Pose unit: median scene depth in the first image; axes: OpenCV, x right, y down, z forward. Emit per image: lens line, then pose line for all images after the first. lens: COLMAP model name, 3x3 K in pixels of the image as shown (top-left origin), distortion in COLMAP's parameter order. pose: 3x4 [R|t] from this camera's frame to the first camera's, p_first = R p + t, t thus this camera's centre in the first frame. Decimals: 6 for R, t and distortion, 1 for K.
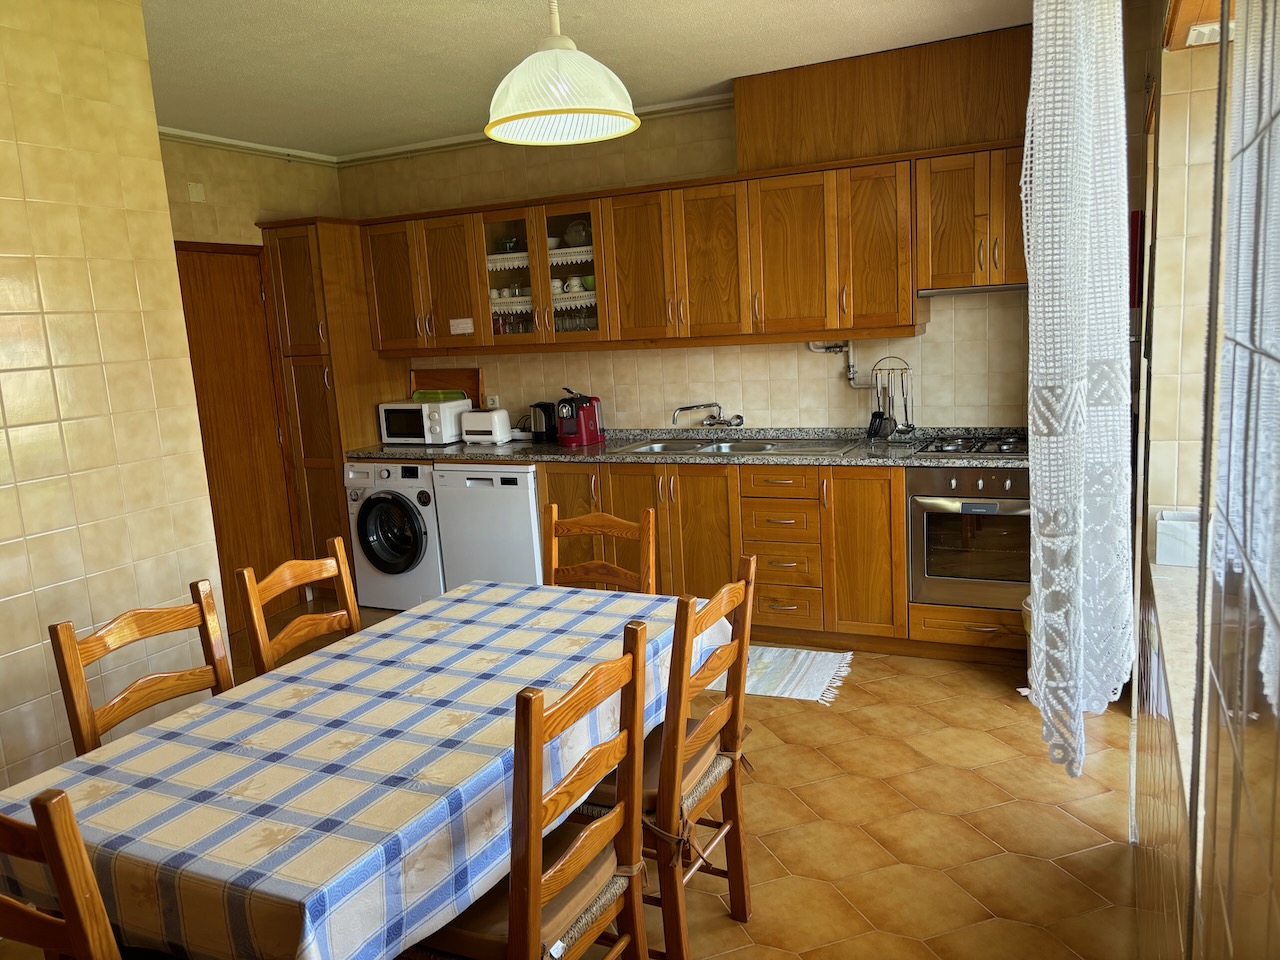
lens RADIAL K [[970.0, 0, 640.0], [0, 970.0, 480.0], [0, 0, 1]] dist [0.019424, 0.000328]
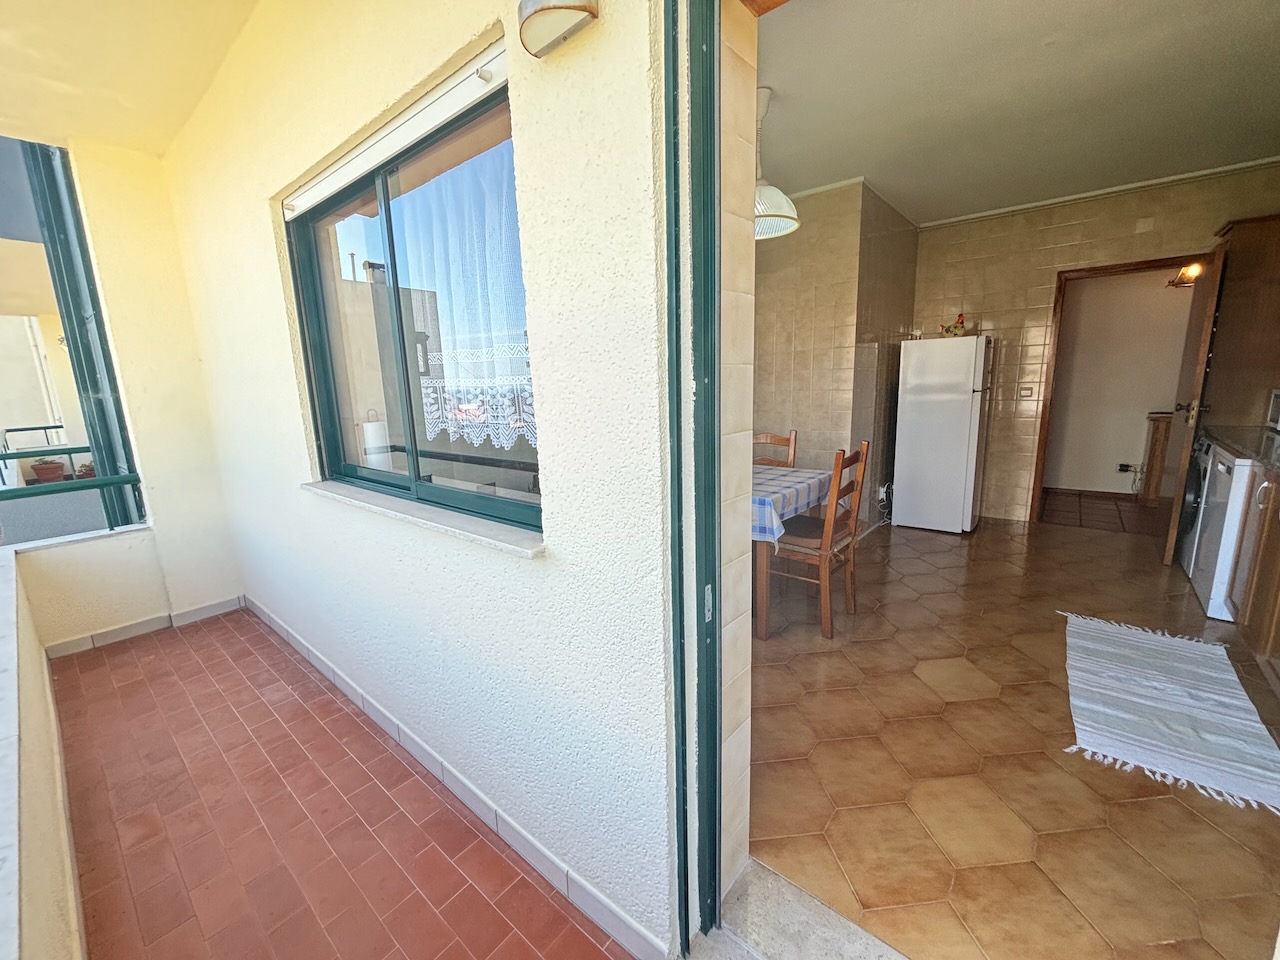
lens RADIAL K [[509.0, 0, 642.0], [0, 509.0, 475.3], [0, 0, 1]] dist [0.000499, 0.000083]
pose [[-0.237669, 0.243547, -0.940318, 0.476586], [-0.113372, 0.954485, 0.275871, -0.066482], [0.964707, 0.172171, -0.199240, 0.485505]]
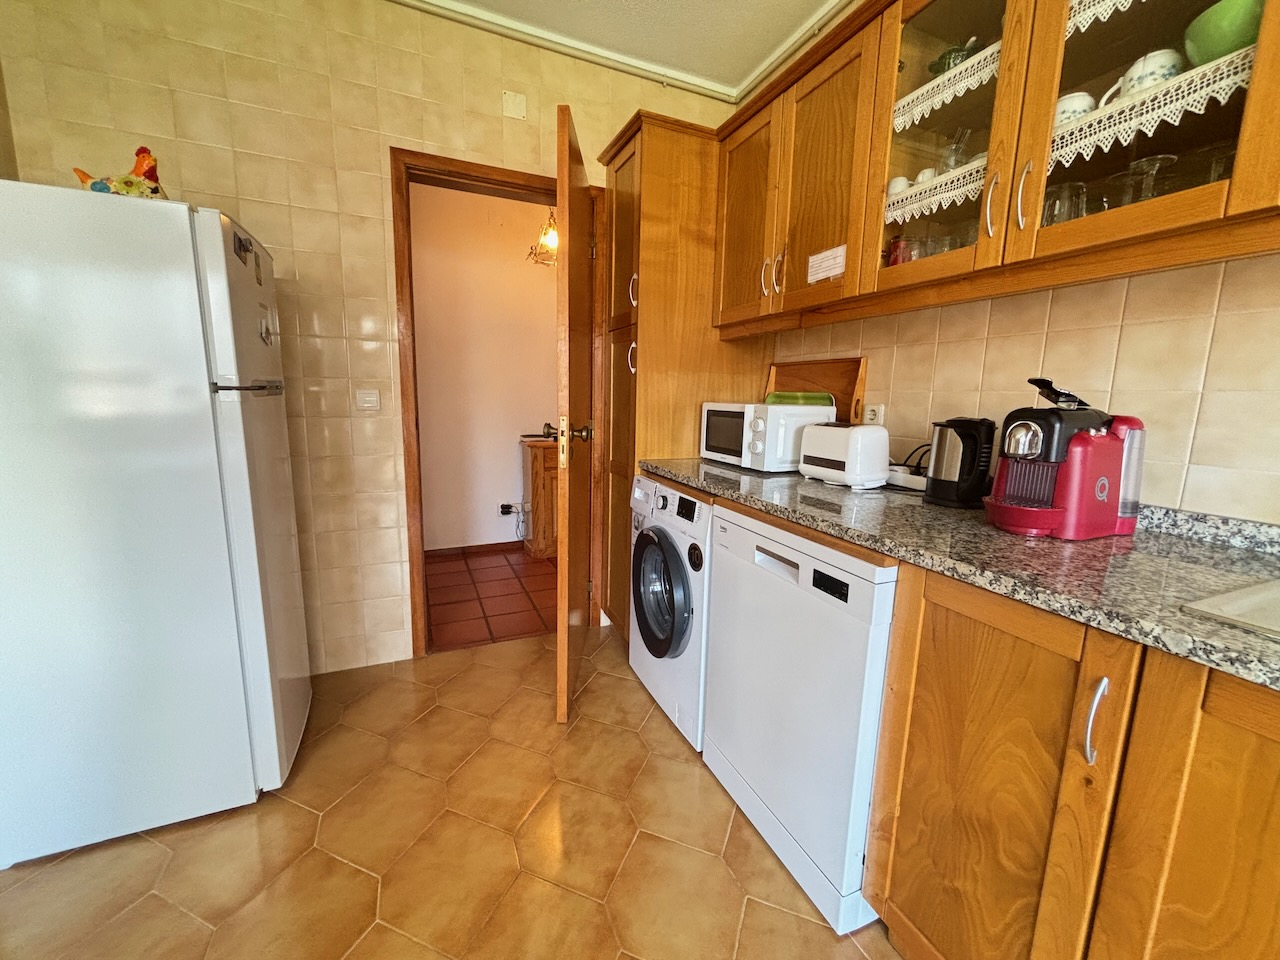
lens RADIAL K [[512.9, 0, 640.1], [0, 512.9, 482.8], [0, 0, 1]] dist [-0.000166, -0.000087]
pose [[0.754812, 0.180674, -0.630568, -0.059408], [-0.173270, 0.982092, 0.073985, -0.042225], [0.632643, 0.053413, 0.772600, 0.727523]]
